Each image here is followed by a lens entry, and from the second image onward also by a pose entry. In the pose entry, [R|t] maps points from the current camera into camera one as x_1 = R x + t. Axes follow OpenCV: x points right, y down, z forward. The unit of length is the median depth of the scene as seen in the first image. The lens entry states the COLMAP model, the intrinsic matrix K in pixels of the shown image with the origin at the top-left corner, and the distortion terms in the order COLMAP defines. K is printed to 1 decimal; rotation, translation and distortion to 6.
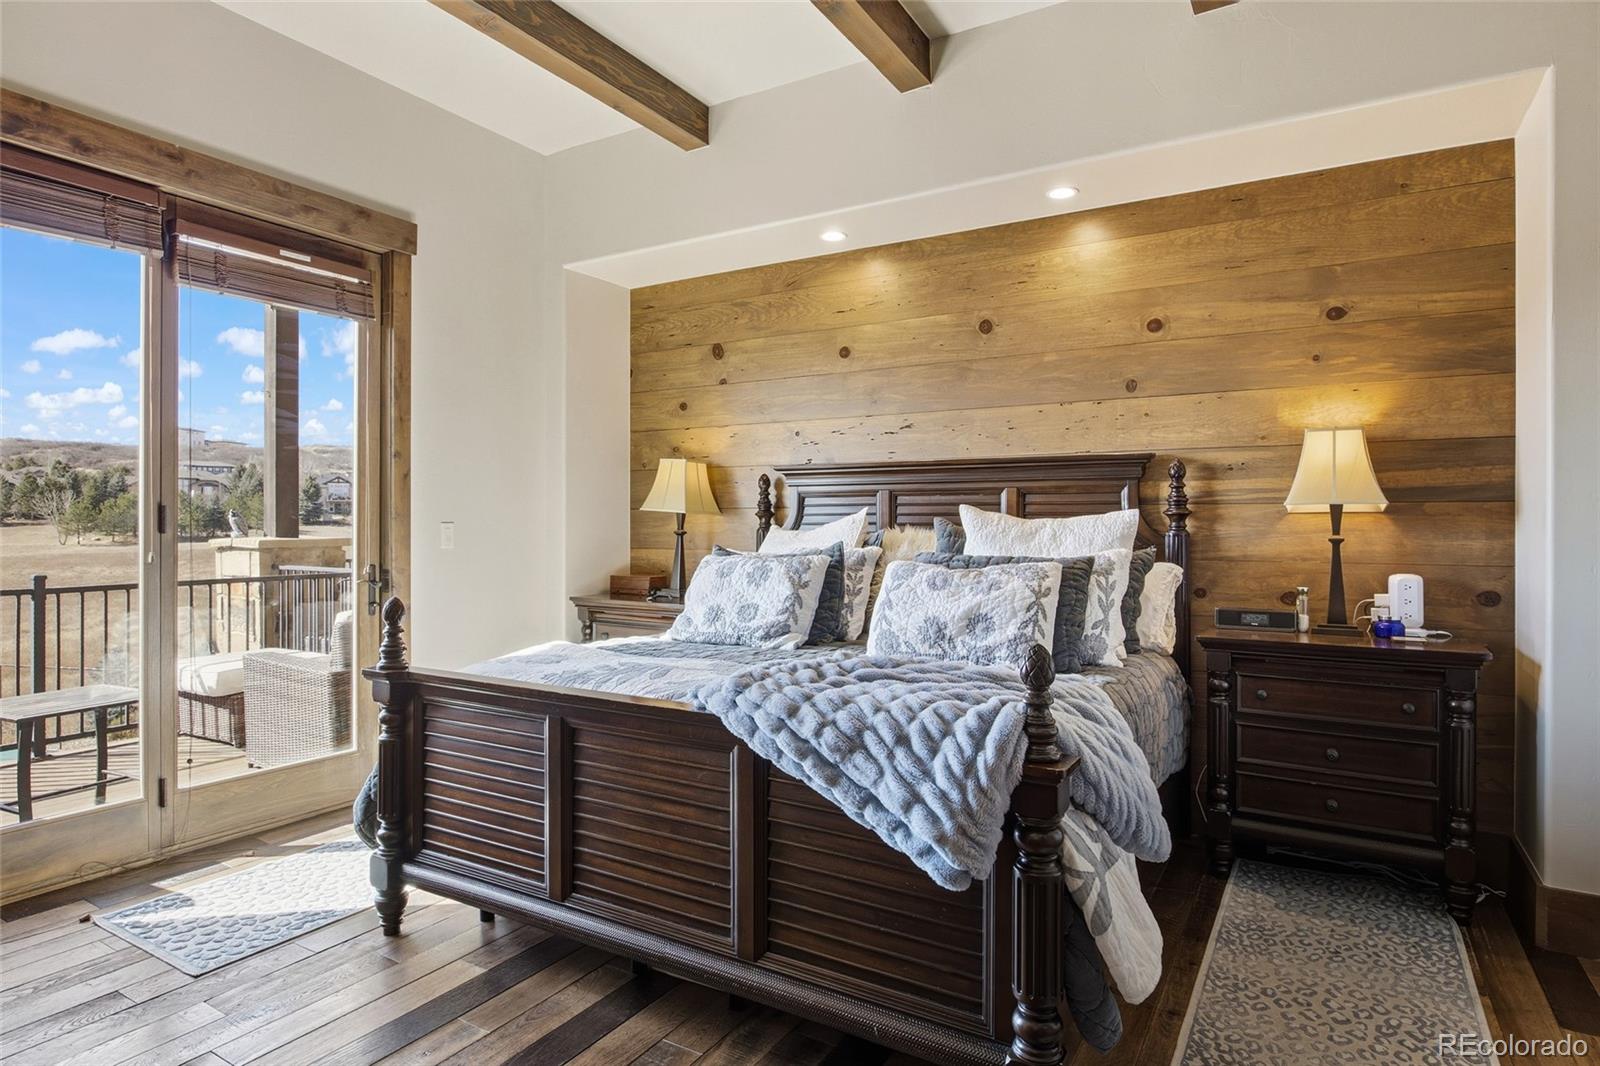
lens RADIAL K [[883.5, 0, 800.0], [0, 883.5, 533.0], [0, 0, 1]] dist [-0.001897, -0.000908]
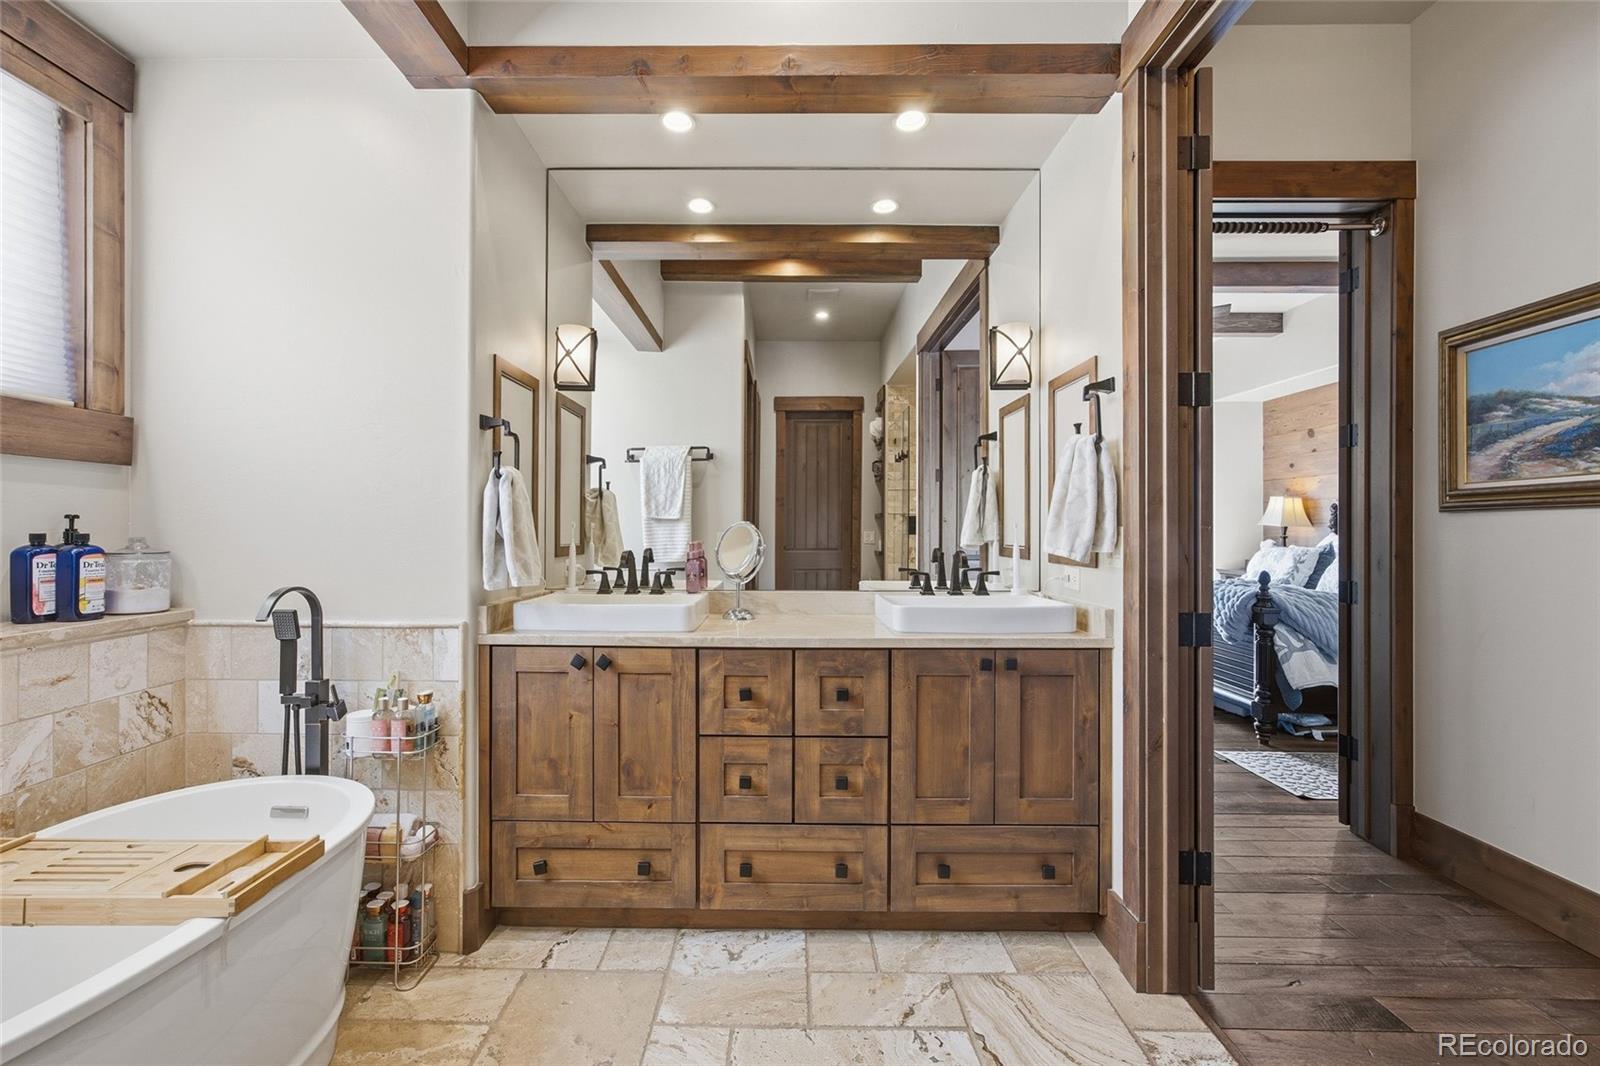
lens RADIAL K [[643.7, 0, 800.0], [0, 643.7, 533.0], [0, 0, 1]] dist [-0.017780, -0.000076]
pose [[0.537871, 0.000571, -0.843027, 0.555938], [-0.007298, 0.999965, -0.003979, 0.005586], [0.842996, 0.008293, 0.537856, -0.693260]]
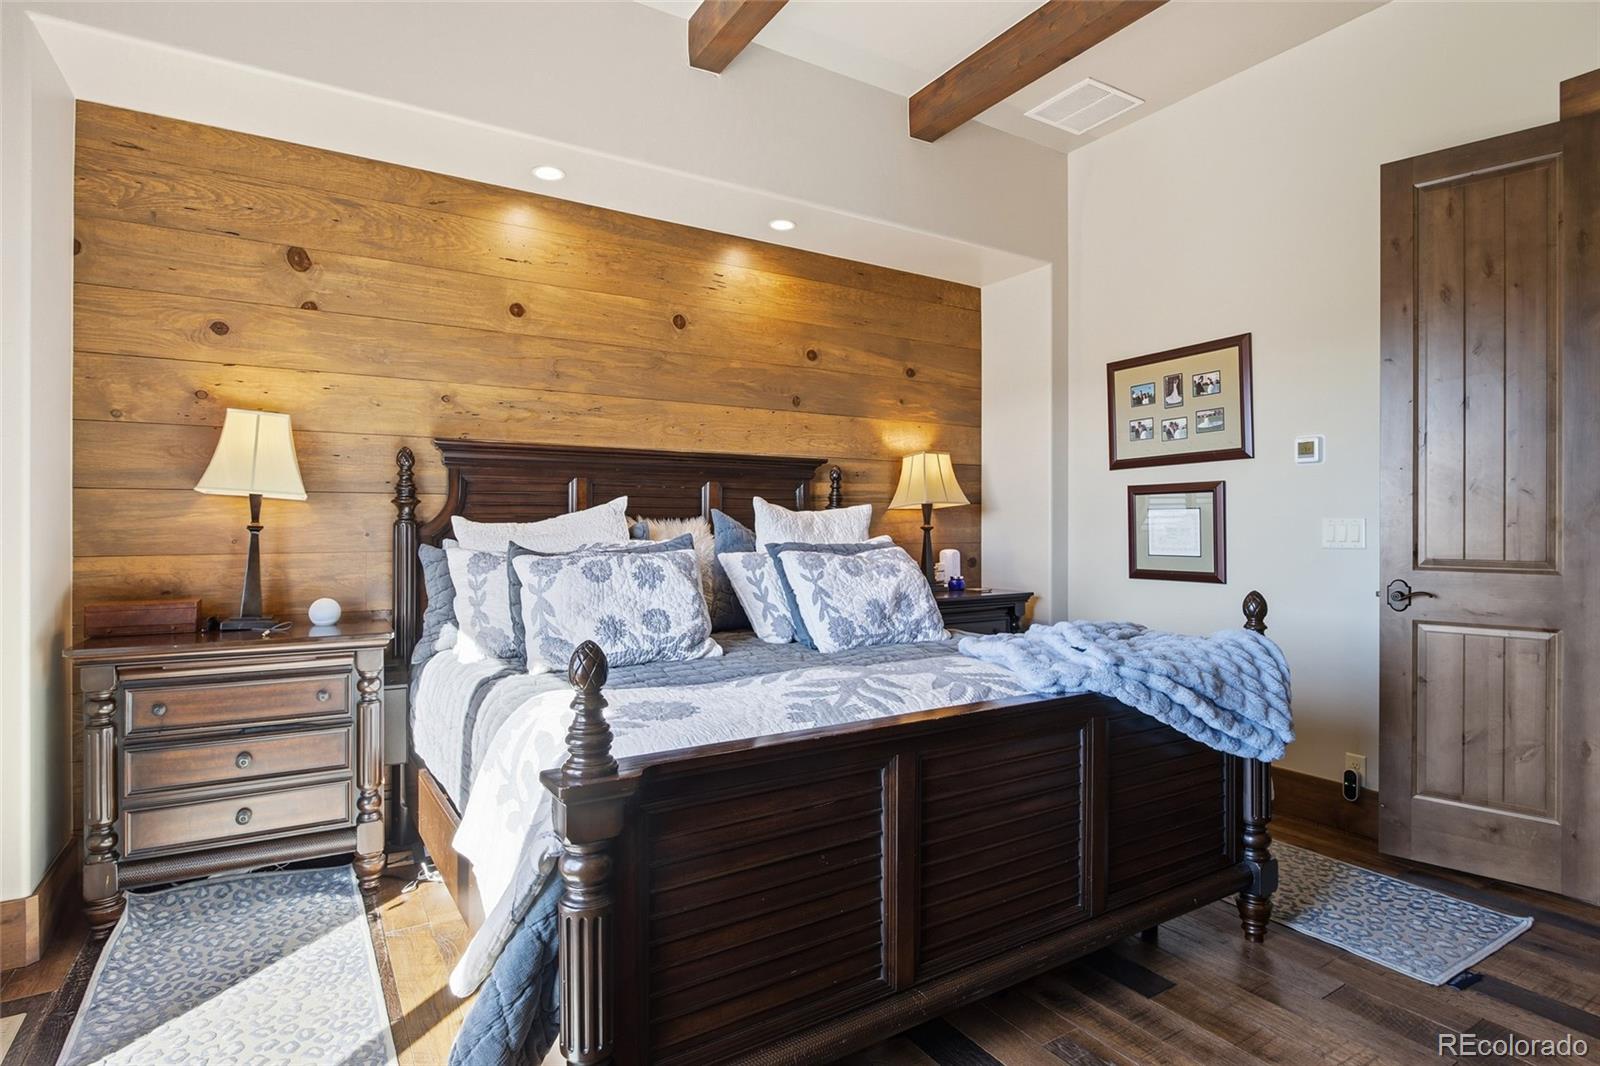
lens RADIAL K [[832.5, 0, 800.0], [0, 832.5, 533.0], [0, 0, 1]] dist [-0.014157, 0.002687]
pose [[0.454272, -0.009877, 0.890808, -0.633722], [0.010005, 0.999932, 0.005985, 0.004895], [-0.890807, 0.006193, 0.454340, 0.488115]]
